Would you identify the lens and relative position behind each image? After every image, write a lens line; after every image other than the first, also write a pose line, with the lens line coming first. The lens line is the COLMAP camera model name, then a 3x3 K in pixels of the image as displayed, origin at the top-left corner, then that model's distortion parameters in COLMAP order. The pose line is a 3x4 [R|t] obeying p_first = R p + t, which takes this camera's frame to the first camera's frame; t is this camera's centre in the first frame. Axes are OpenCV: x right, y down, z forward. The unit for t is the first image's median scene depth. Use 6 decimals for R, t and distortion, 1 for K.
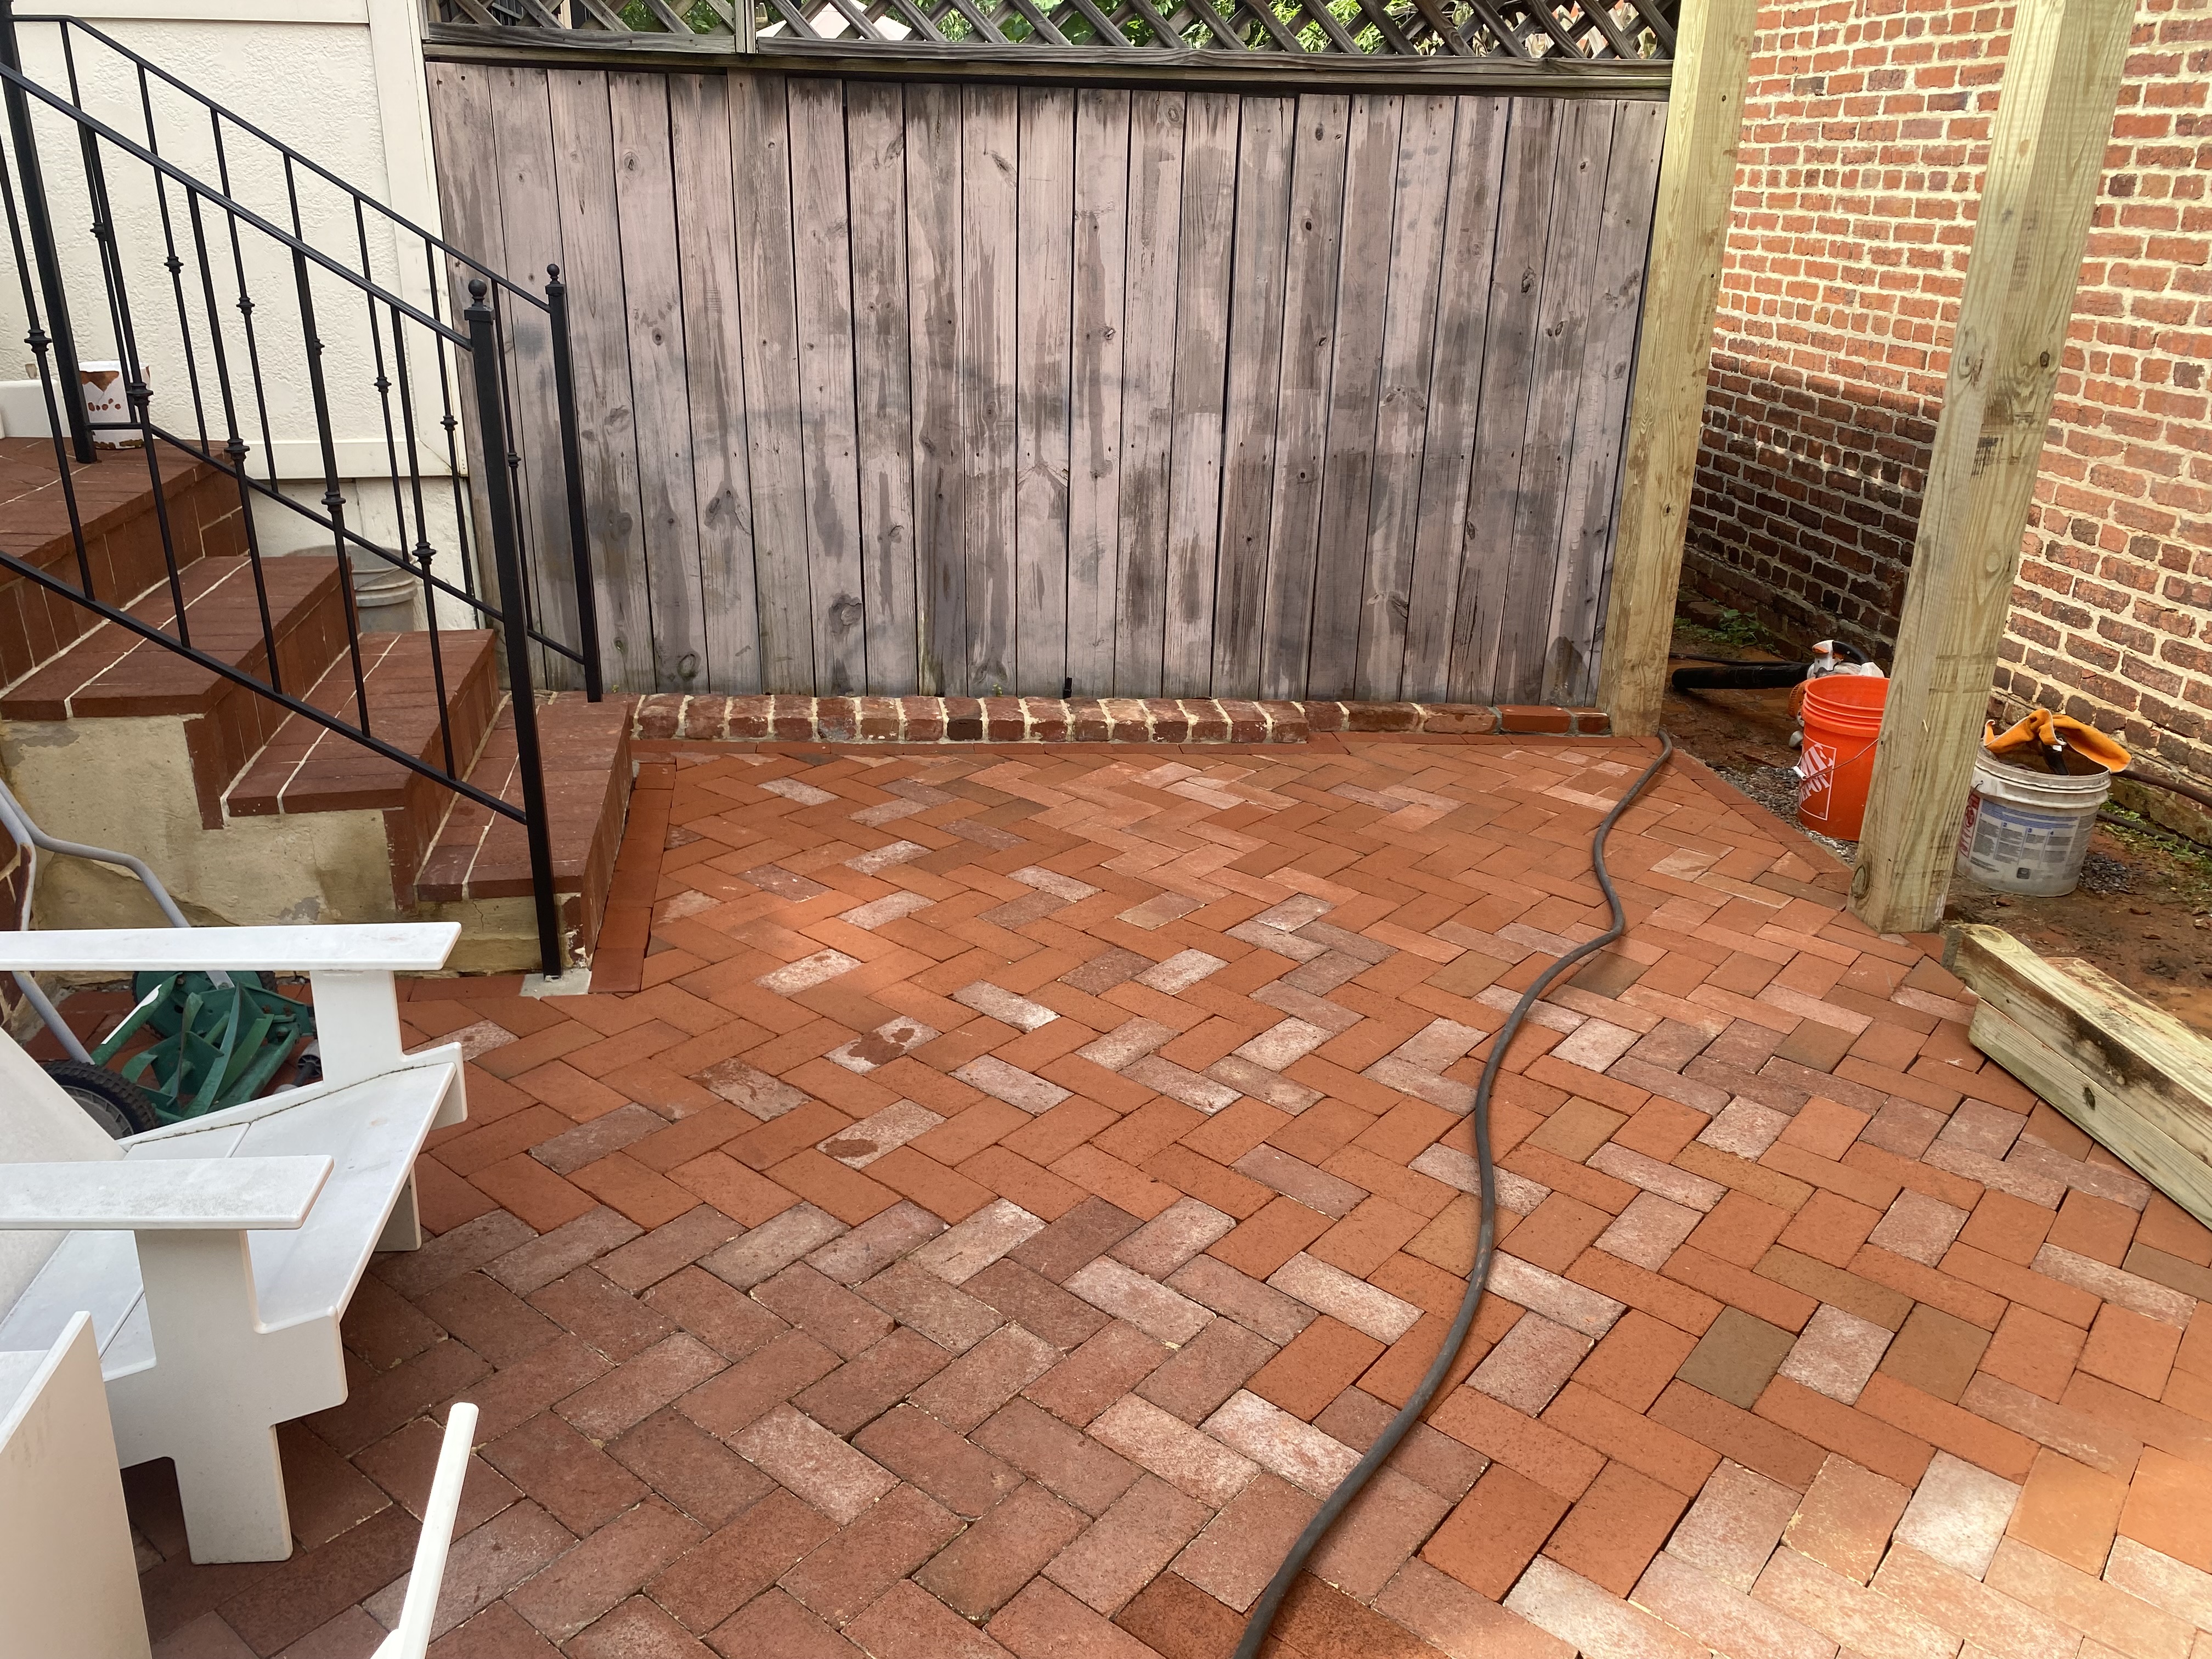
lens RADIAL K [[1703.3, 0, 1115.0], [0, 1703.3, 825.2], [0, 0, 1]] dist [0.025590, -0.006194]
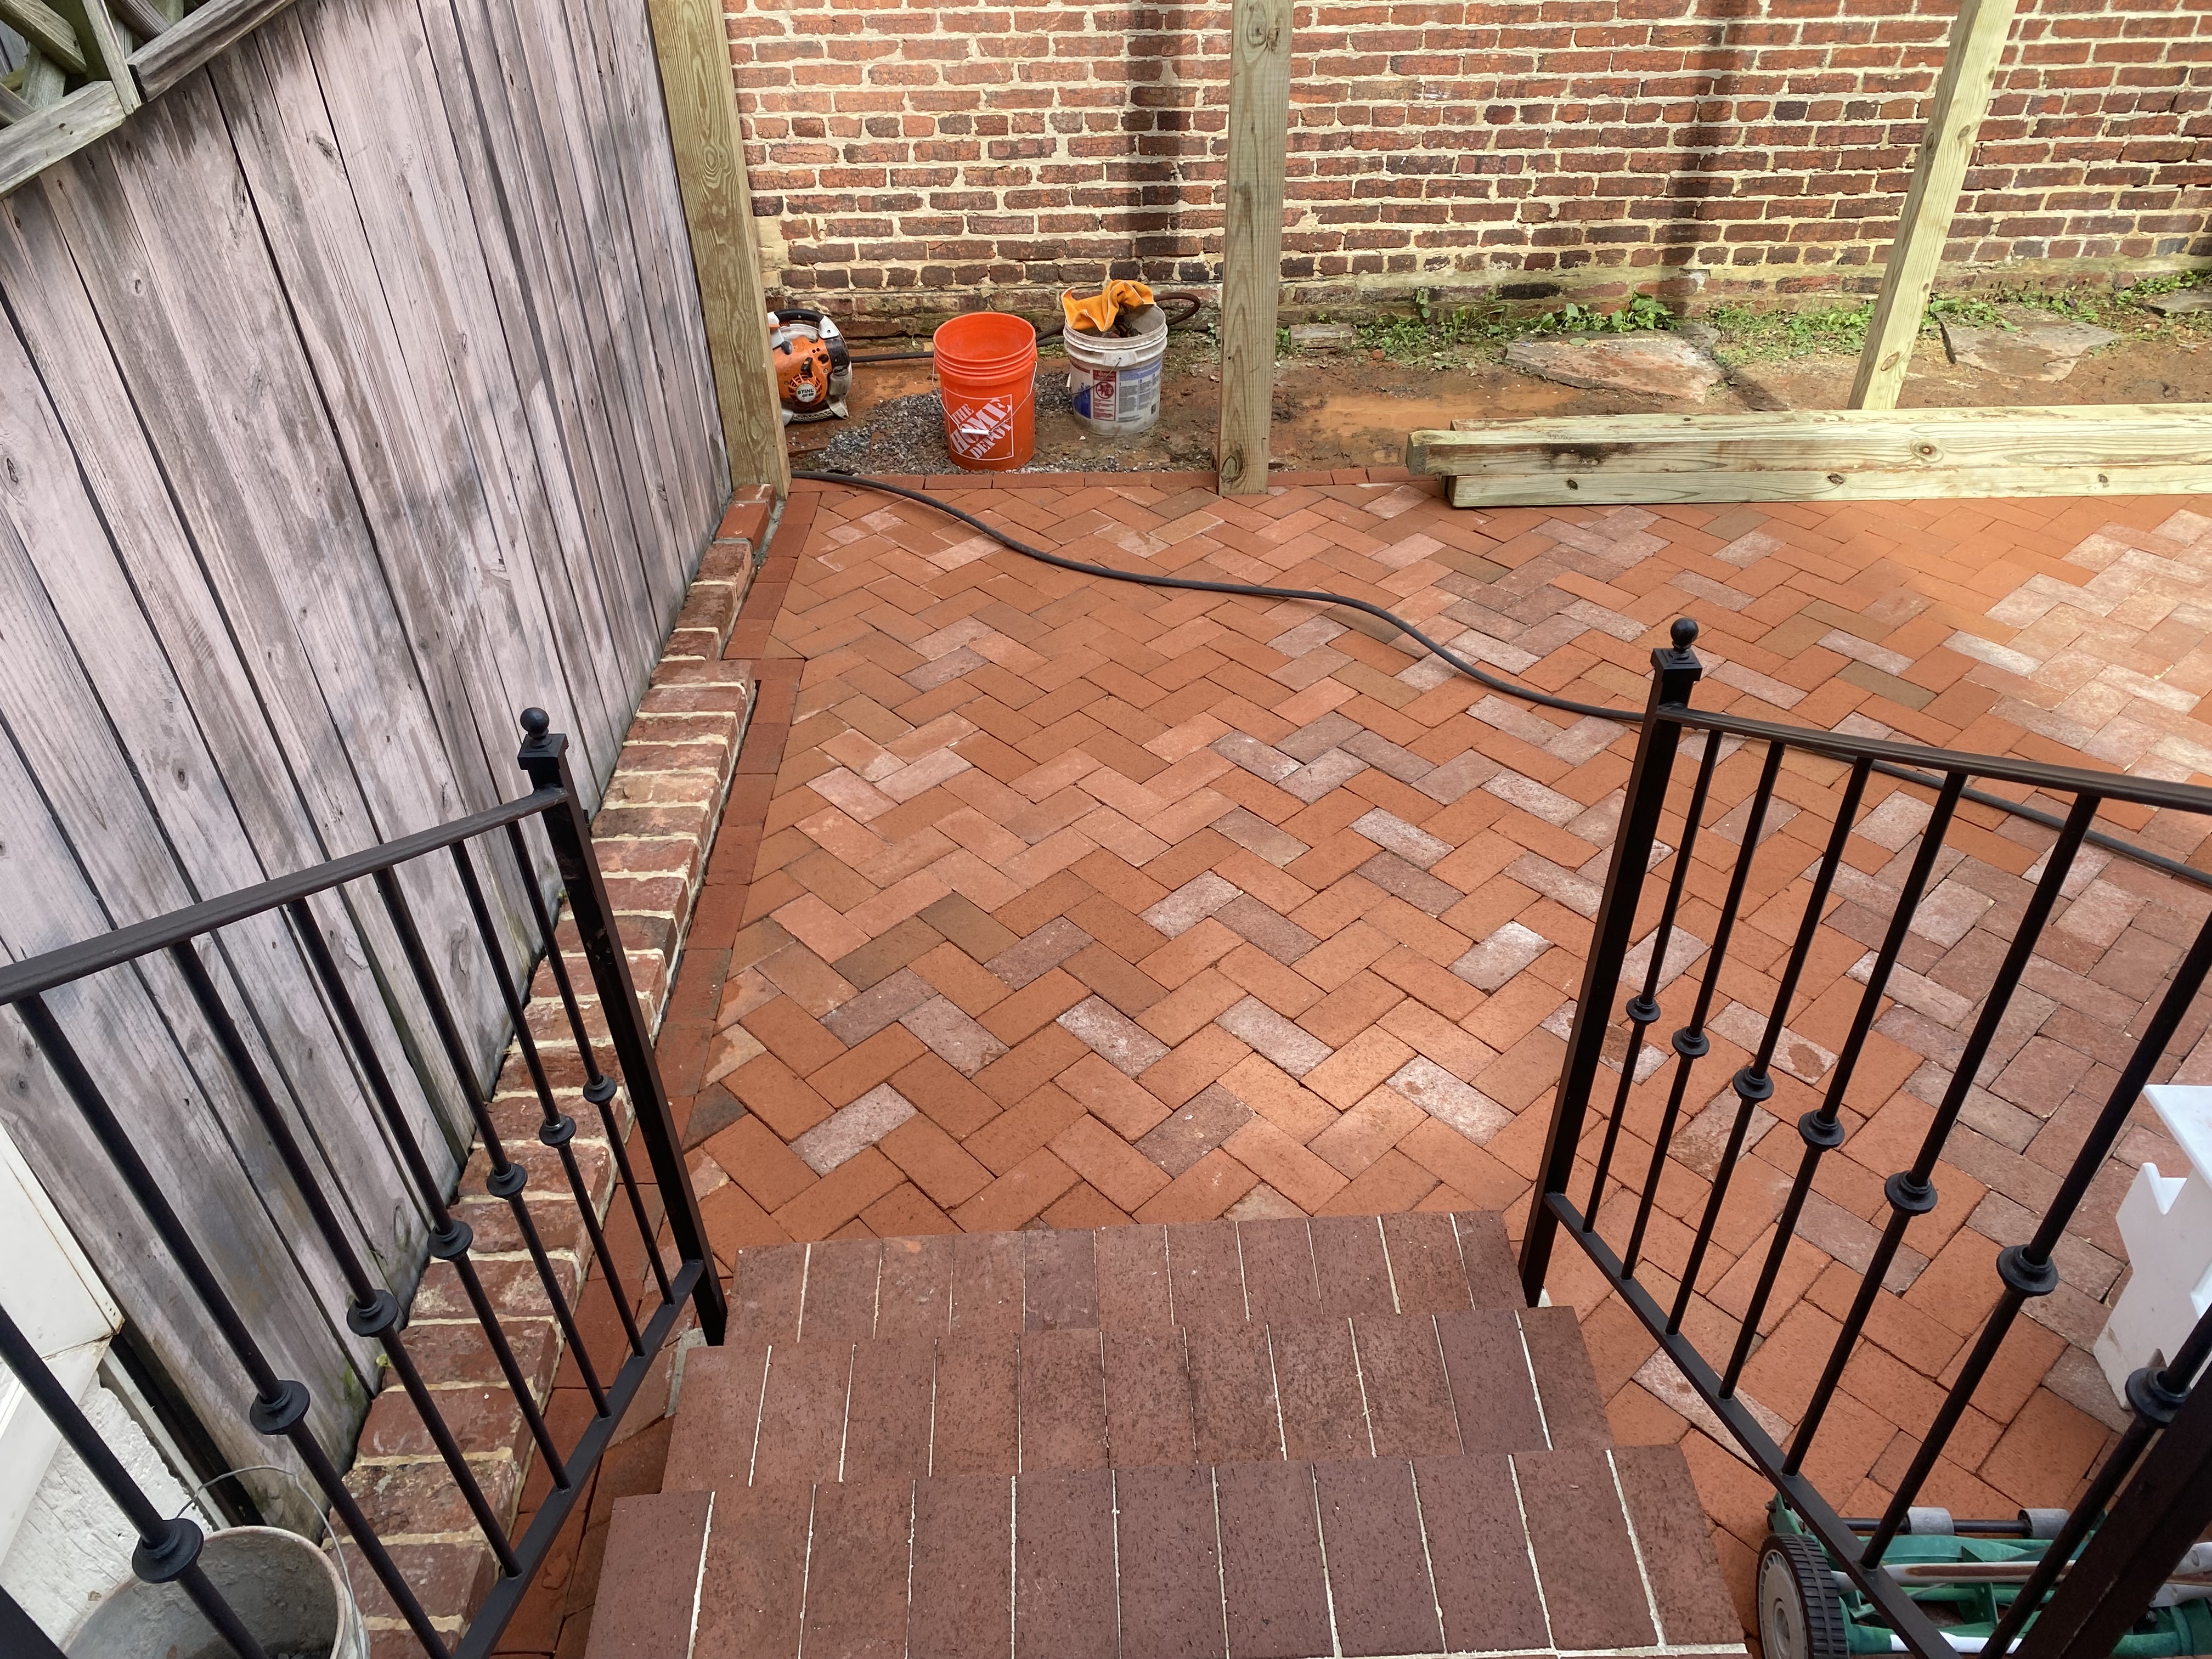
lens RADIAL K [[1701.5, 0, 1106.0], [0, 1701.5, 829.5], [0, 0, 1]] dist [0.006752, 0.007049]
pose [[0.136728, -0.649300, 0.748141, -0.578137], [0.371854, 0.733645, 0.568761, -0.438529], [-0.918167, 0.200434, 0.341754, 0.613739]]
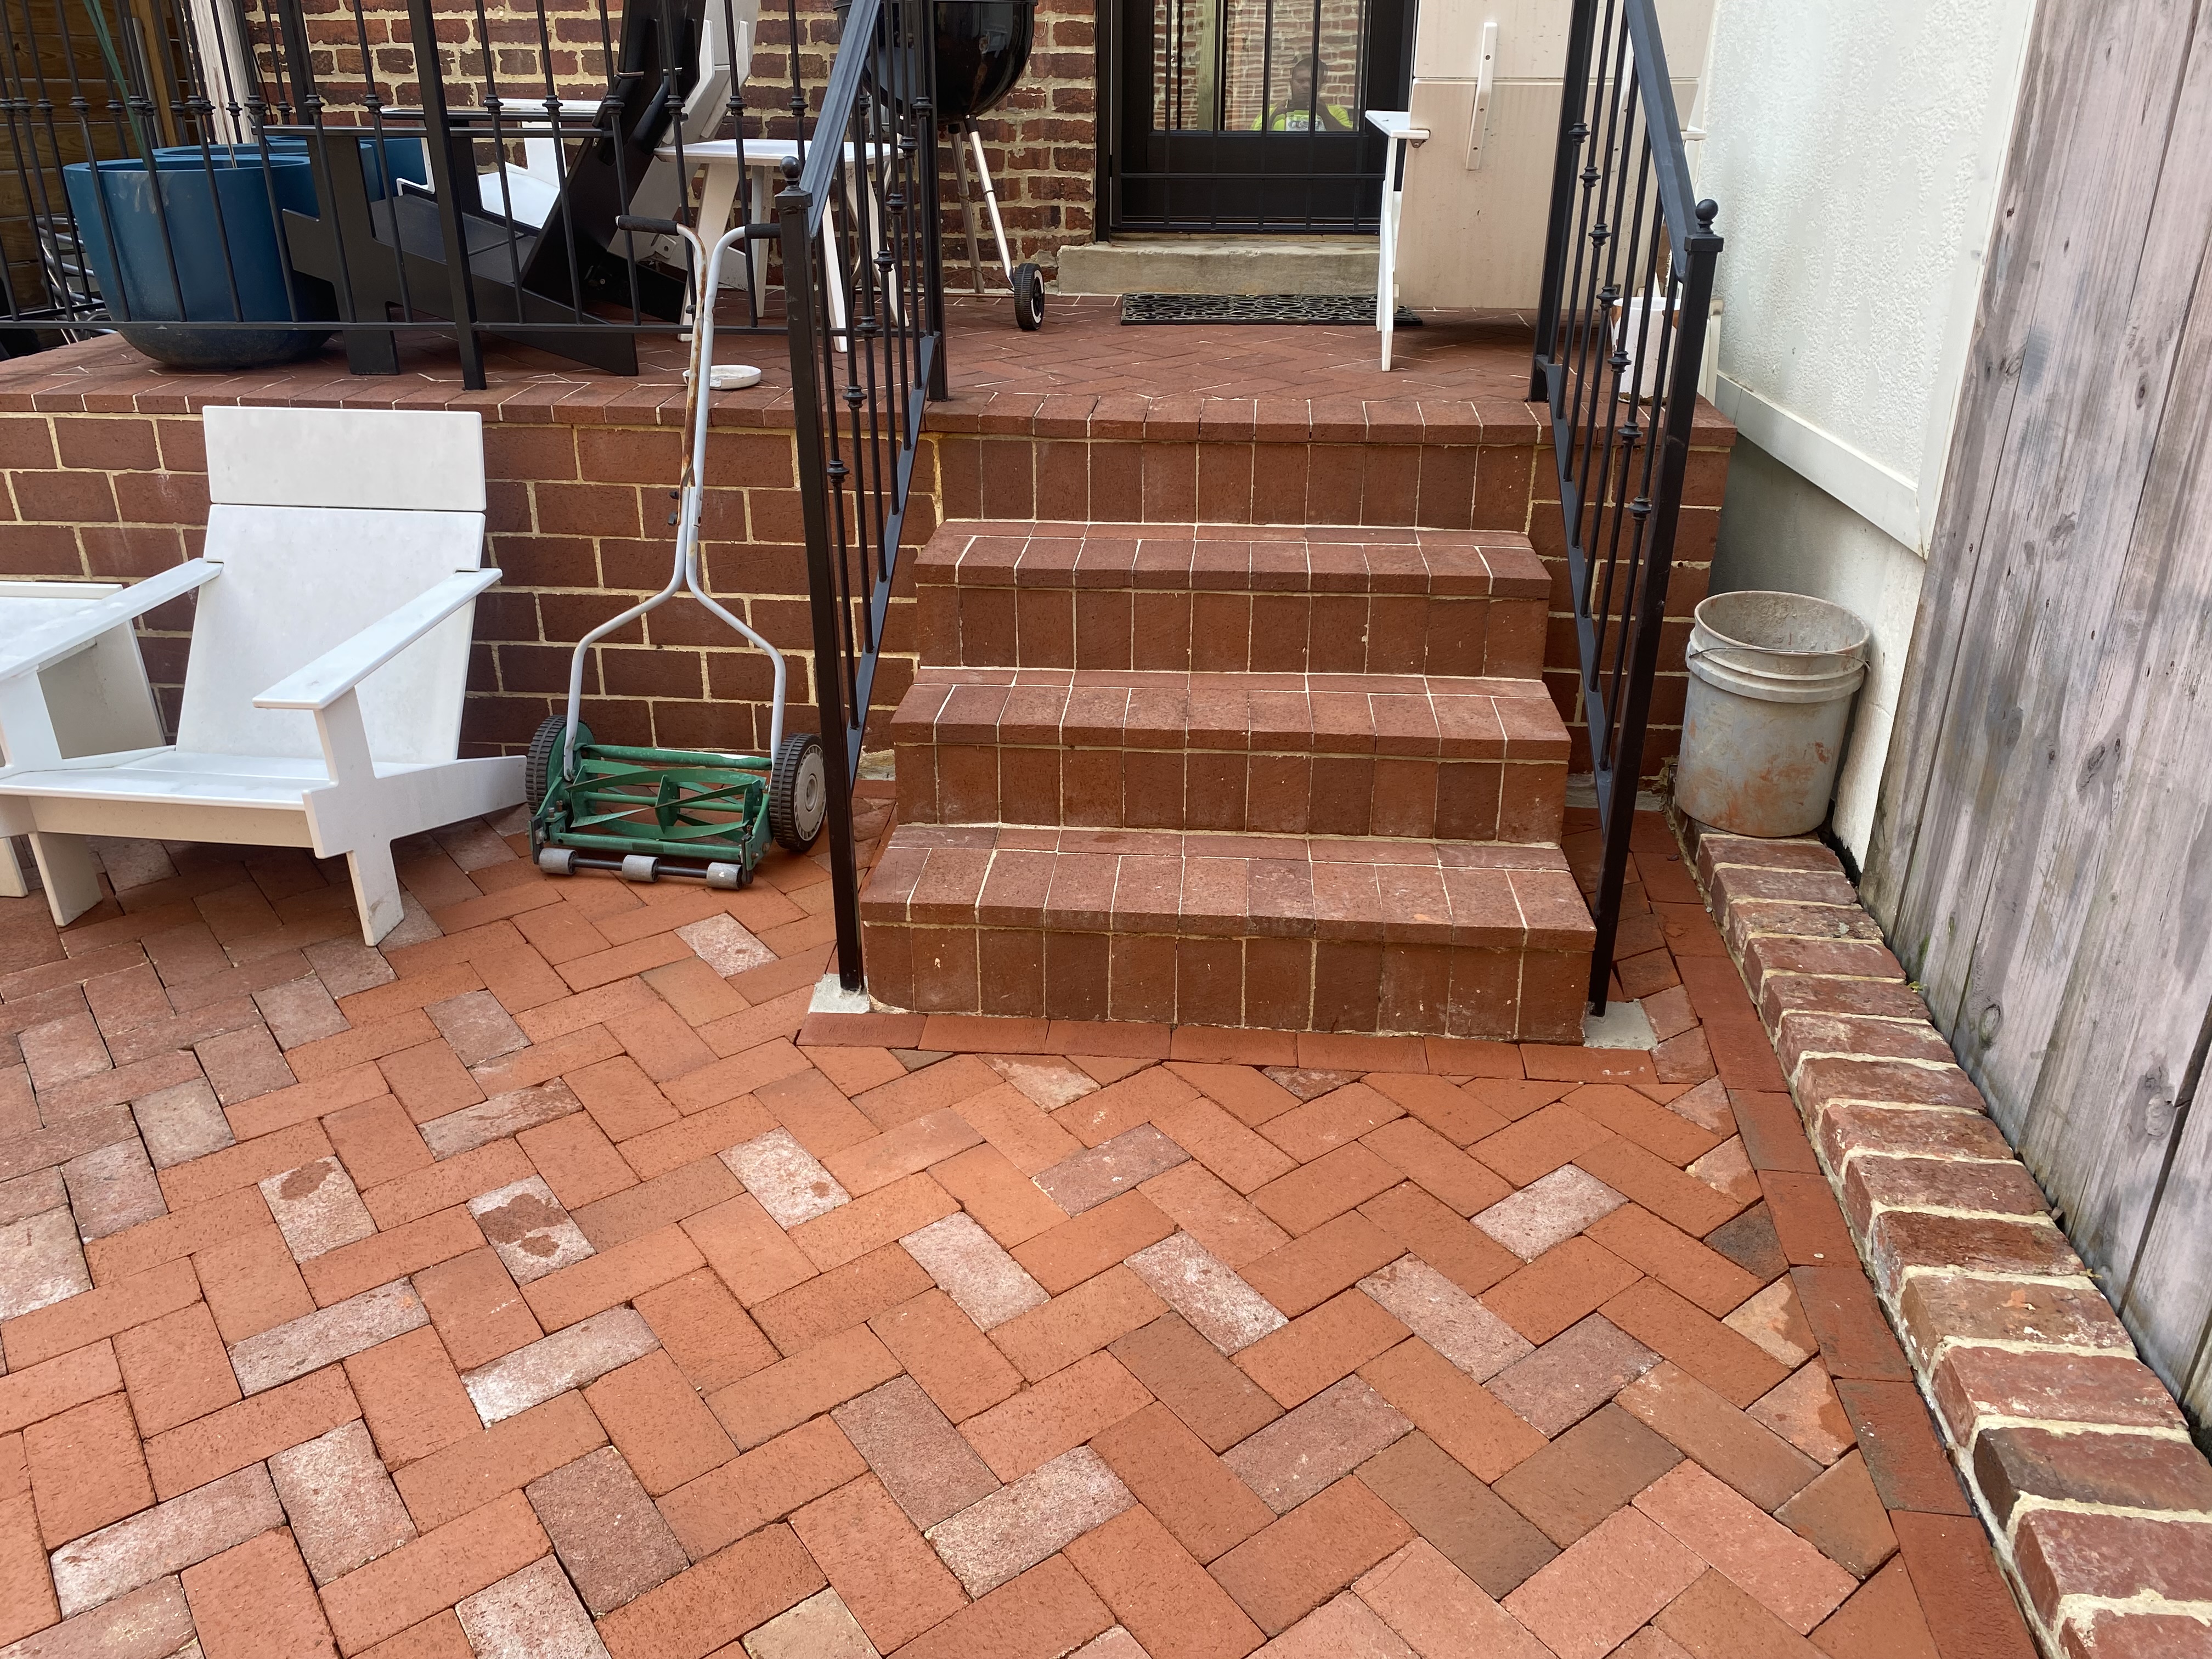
lens RADIAL K [[1670.9, 0, 1110.3], [0, 1670.9, 795.5], [0, 0, 1]] dist [0.011624, -0.000707]
pose [[-0.257097, 0.360404, -0.896666, 0.256079], [-0.355991, 0.827286, 0.434590, -0.288257], [0.898427, 0.430937, -0.084392, 0.820629]]
